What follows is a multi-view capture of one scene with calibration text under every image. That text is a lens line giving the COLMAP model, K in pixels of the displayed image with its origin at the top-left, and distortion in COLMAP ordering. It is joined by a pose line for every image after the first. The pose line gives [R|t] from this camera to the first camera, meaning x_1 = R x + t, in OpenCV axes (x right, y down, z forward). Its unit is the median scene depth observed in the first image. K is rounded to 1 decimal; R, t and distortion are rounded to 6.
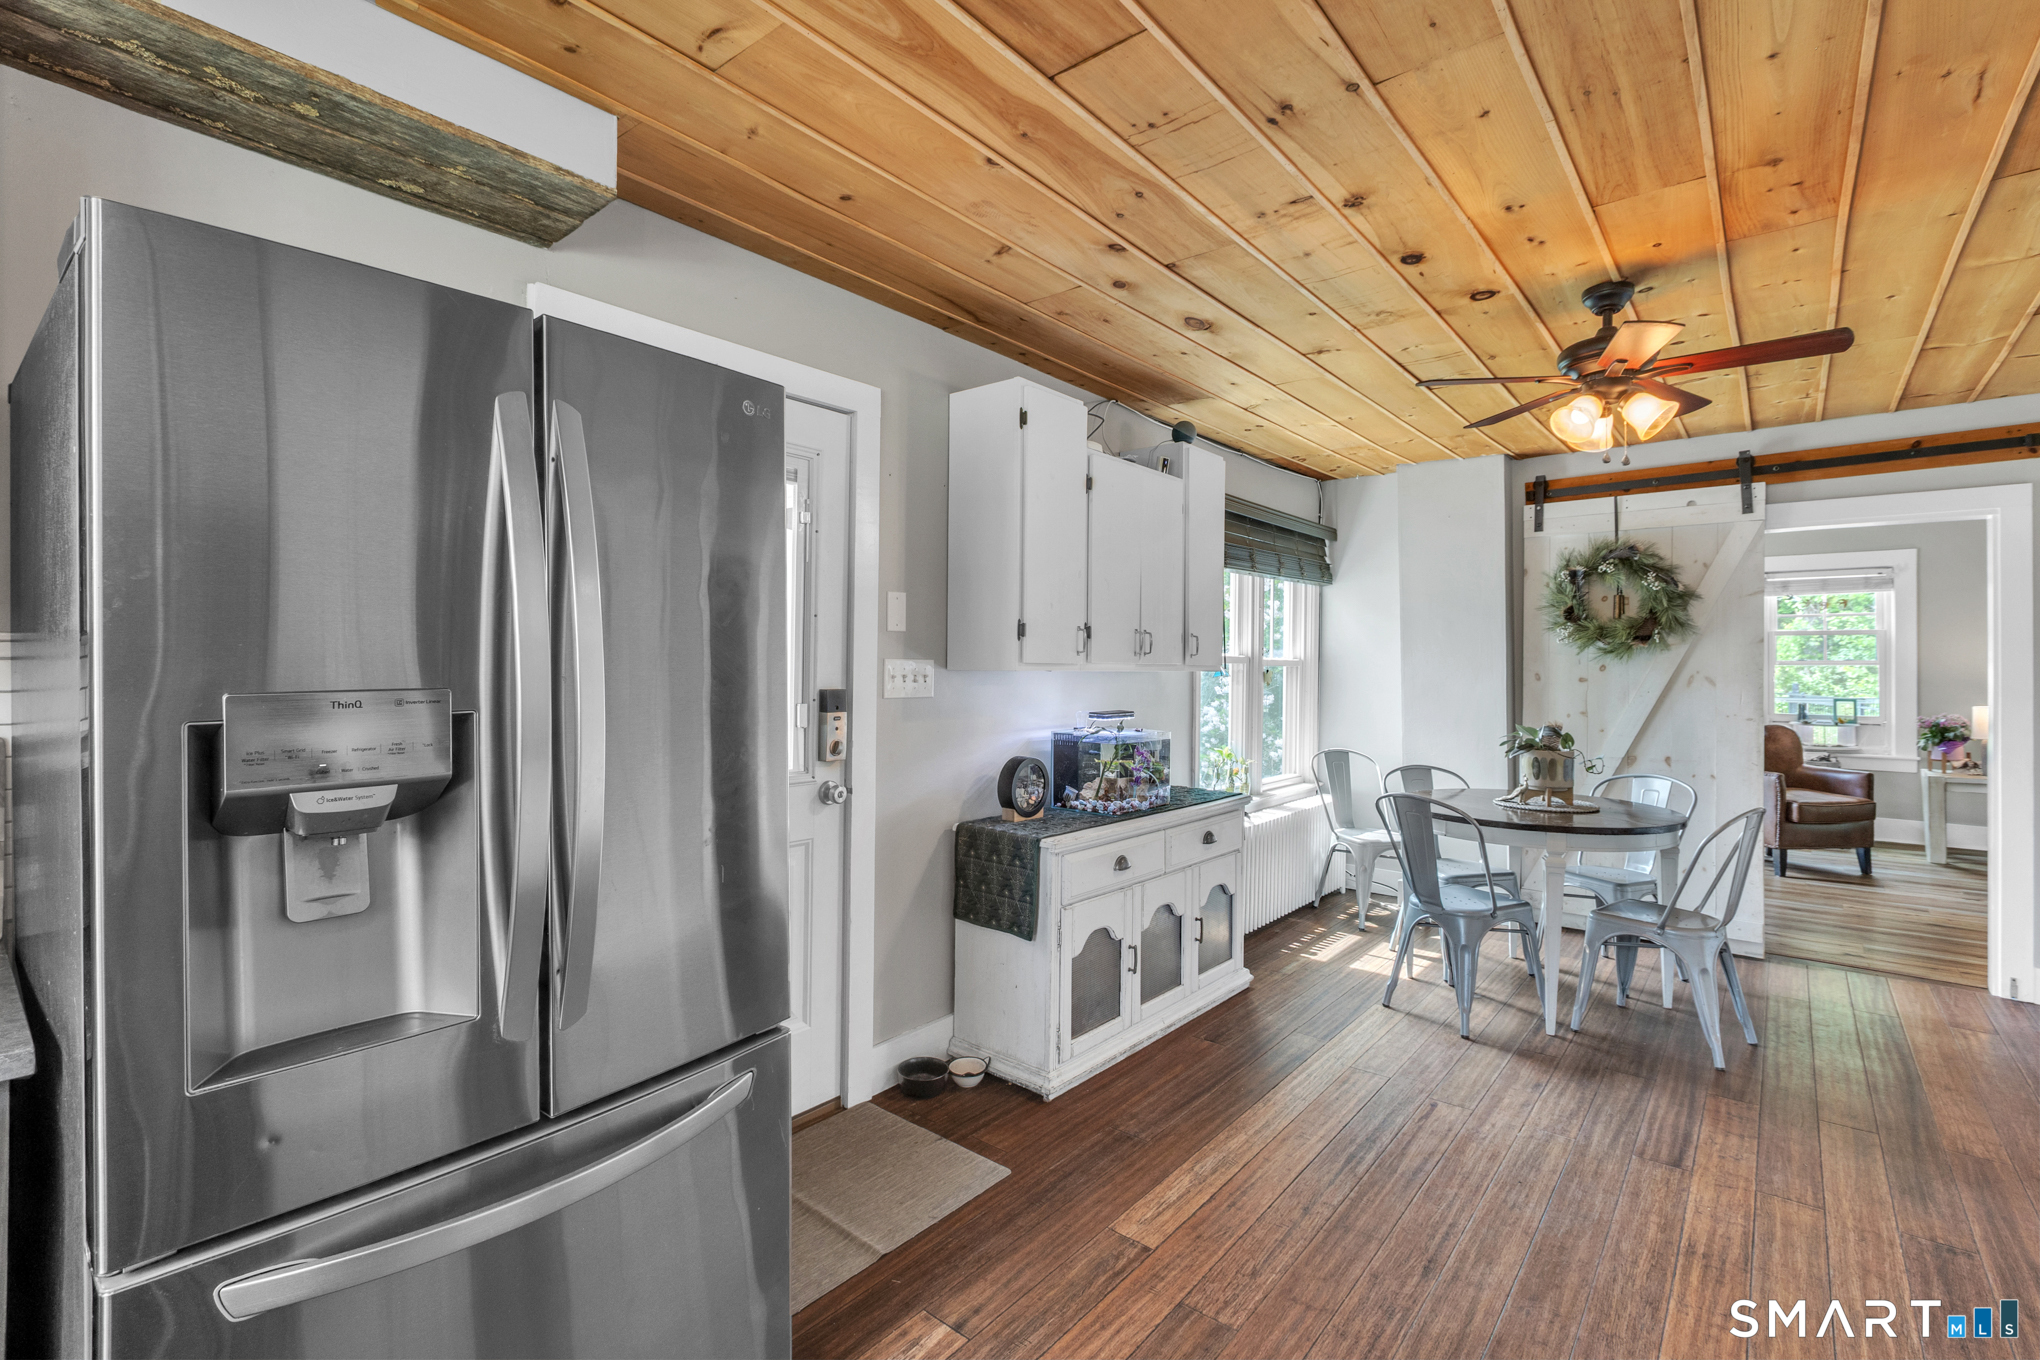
lens RADIAL K [[919.9, 0, 1026.2], [0, 919.9, 662.1], [0, 0, 1]] dist [0.002338, -0.001885]
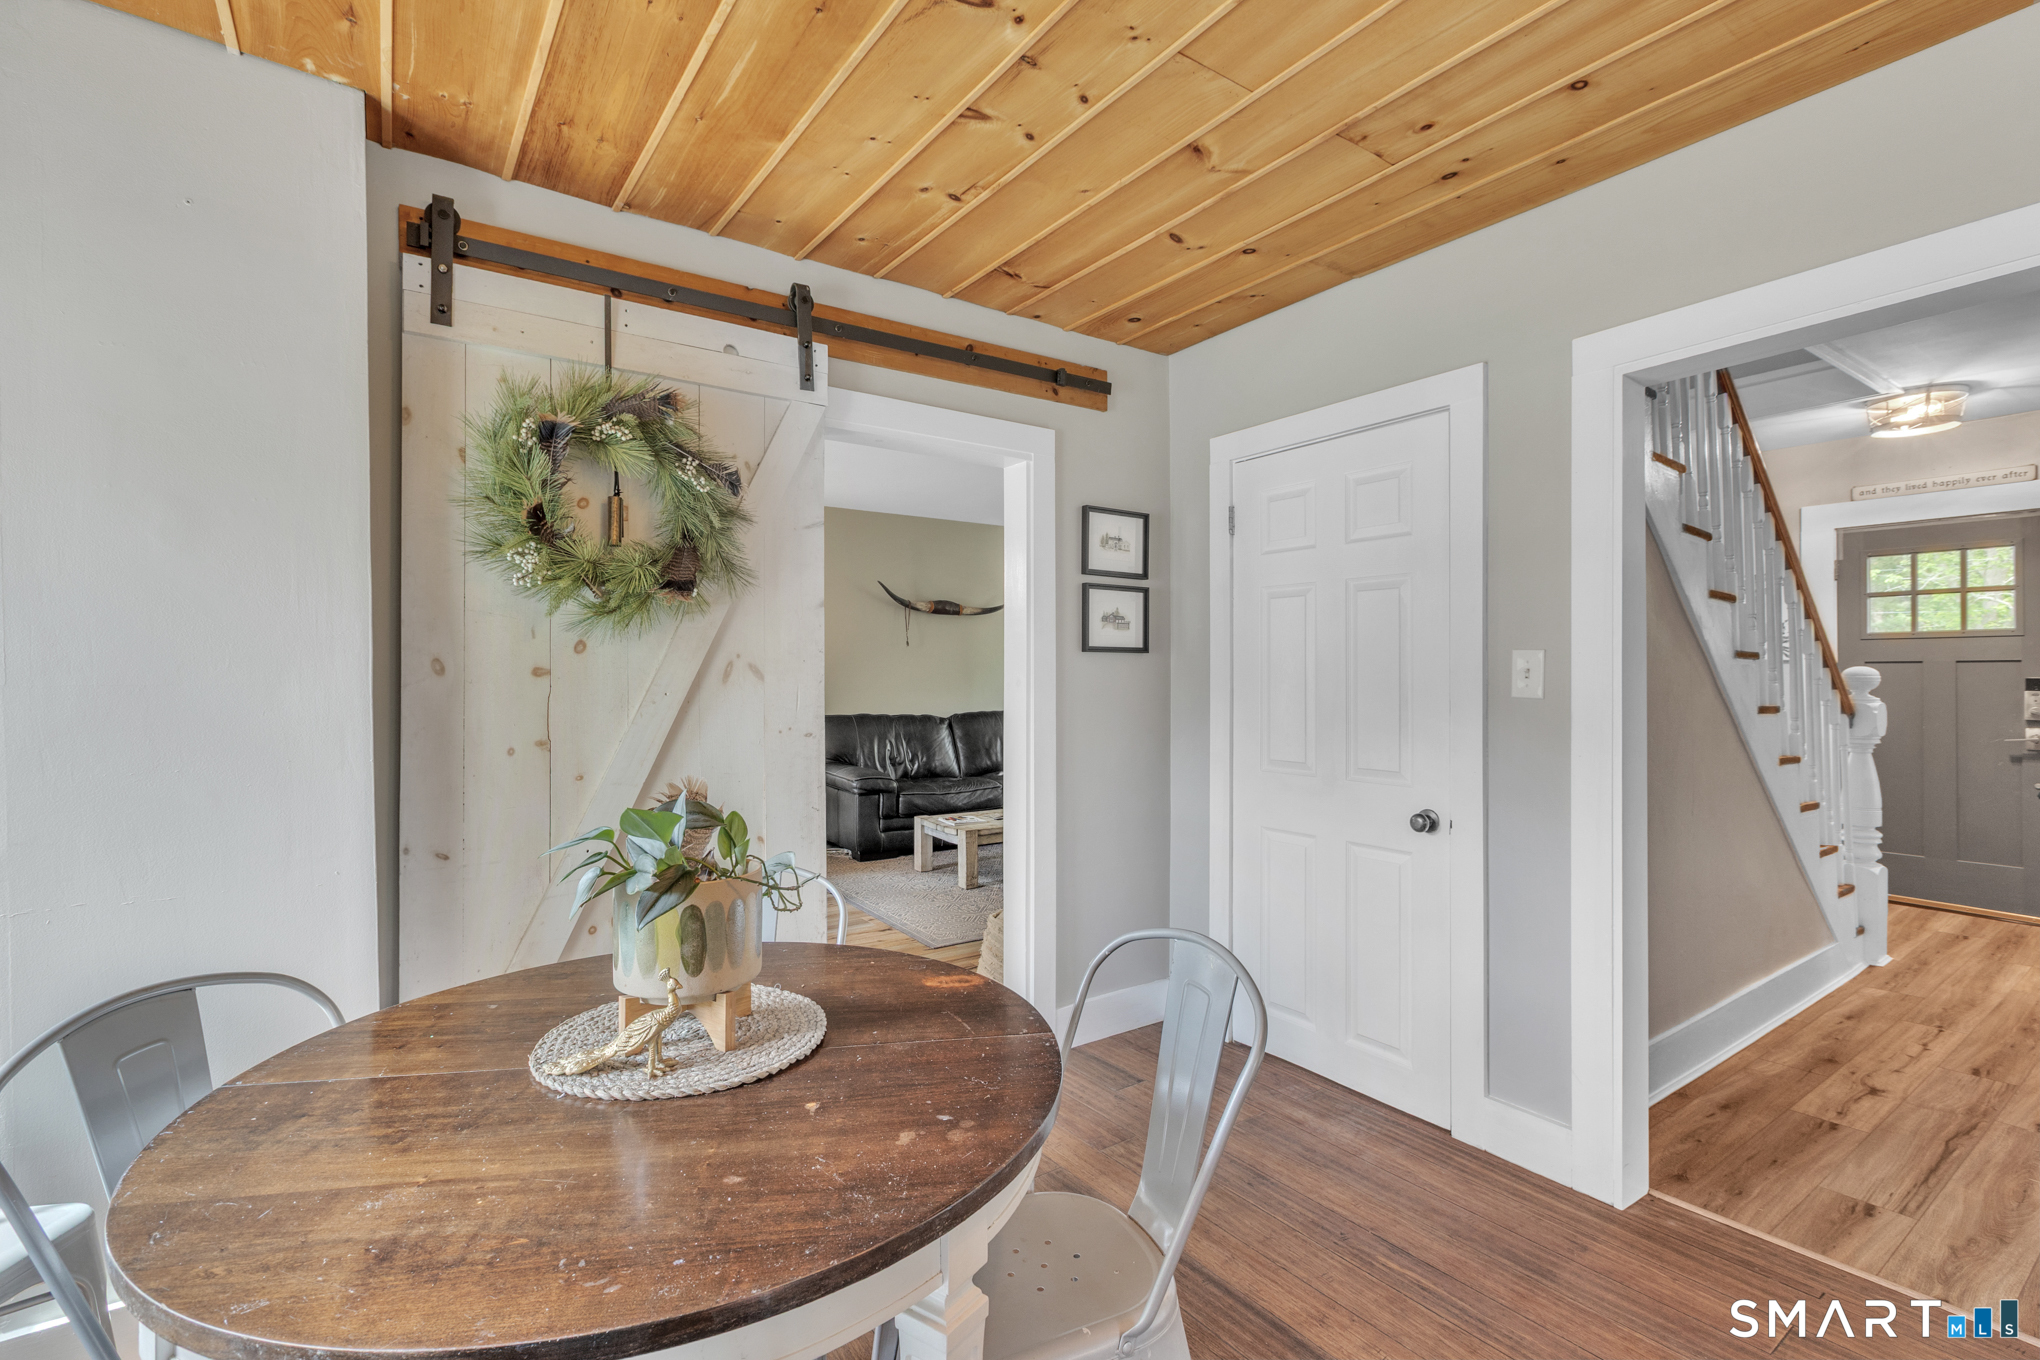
lens RADIAL K [[919.9, 0, 1002.9], [0, 919.9, 674.3], [0, 0, 1]] dist [0.002338, -0.001885]
pose [[0.268197, -0.005630, 0.963348, 0.225053], [0.003161, 0.999983, 0.004964, 0.019038], [-0.963359, 0.001714, 0.268210, 0.664456]]
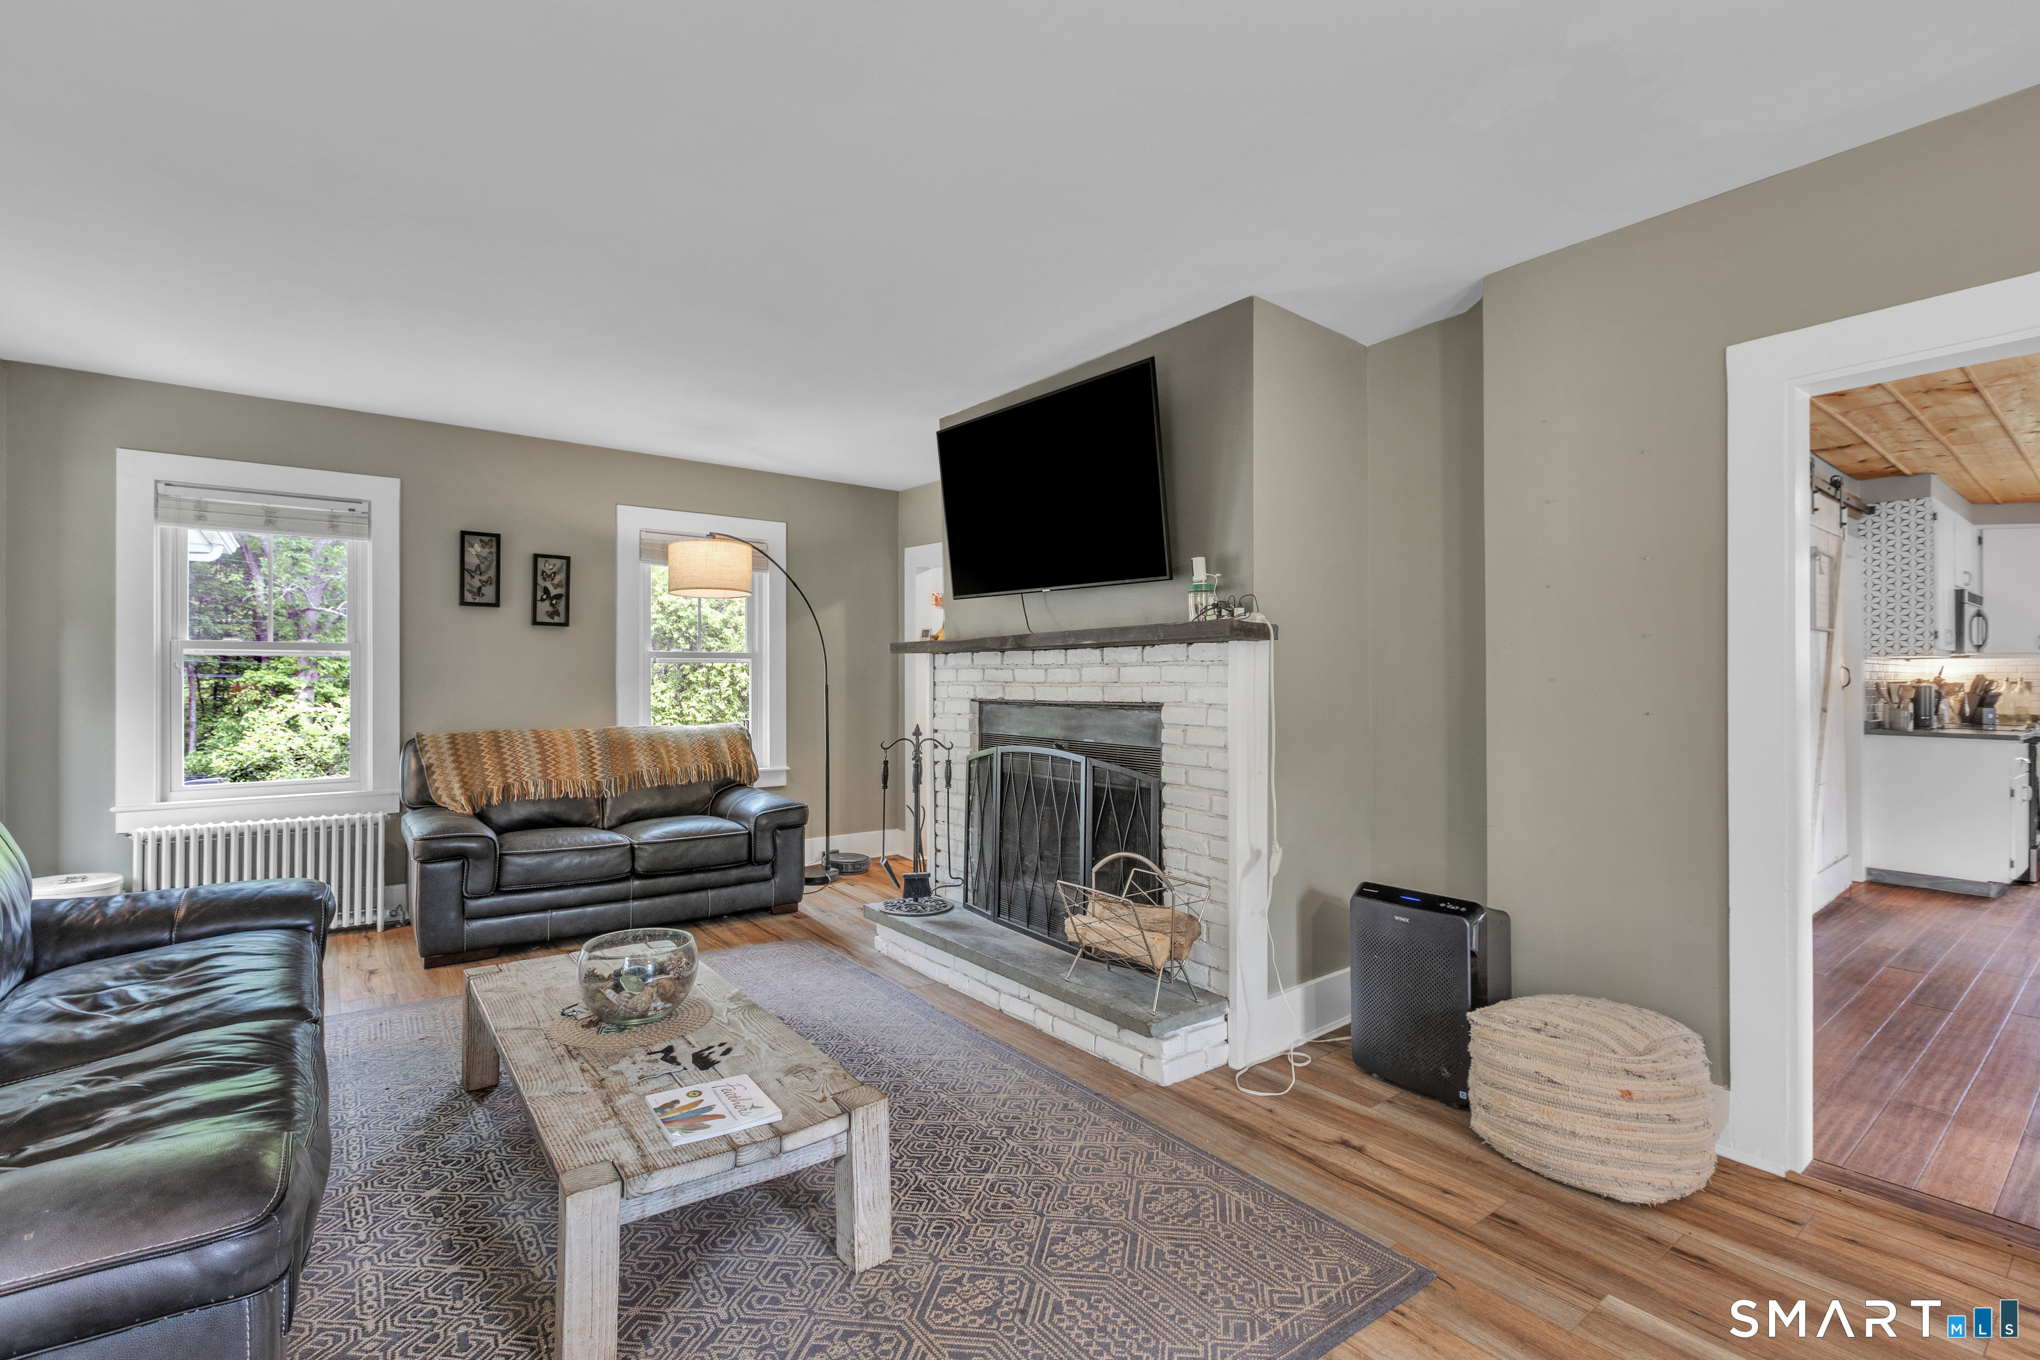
lens RADIAL K [[919.9, 0, 1013.3], [0, 919.9, 671.6], [0, 0, 1]] dist [0.002338, -0.001885]
pose [[-0.976653, -0.002127, 0.214812, 1.184350], [-0.004694, 0.999924, -0.011441, 0.031723], [-0.214772, -0.012183, -0.976588, 1.422182]]
